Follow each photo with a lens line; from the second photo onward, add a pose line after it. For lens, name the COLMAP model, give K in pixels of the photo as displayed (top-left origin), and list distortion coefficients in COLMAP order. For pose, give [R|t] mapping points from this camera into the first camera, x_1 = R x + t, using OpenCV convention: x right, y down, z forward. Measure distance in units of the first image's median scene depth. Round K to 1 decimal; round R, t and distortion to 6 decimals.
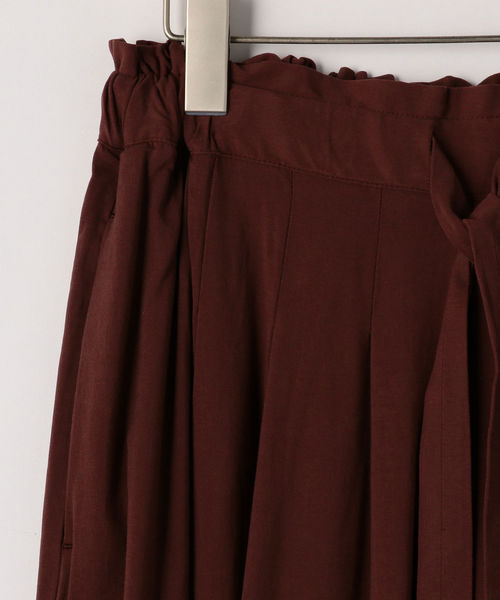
lens RADIAL K [[1012.6, 0, 250.1], [0, 1012.6, 297.9], [0, 0, 1]] dist [0.011130, 0.000000]
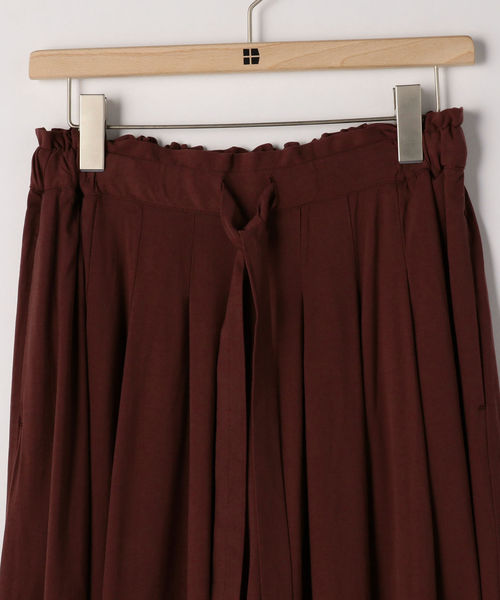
lens RADIAL K [[1012.6, 0, 250.1], [0, 1012.6, 301.9], [0, 0, 1]] dist [0.011130, 0.000000]
pose [[0.999894, -0.011950, -0.008302, 0.235907], [0.011919, 0.999922, -0.003738, 0.050393], [0.008346, 0.003638, 0.999959, -0.715363]]
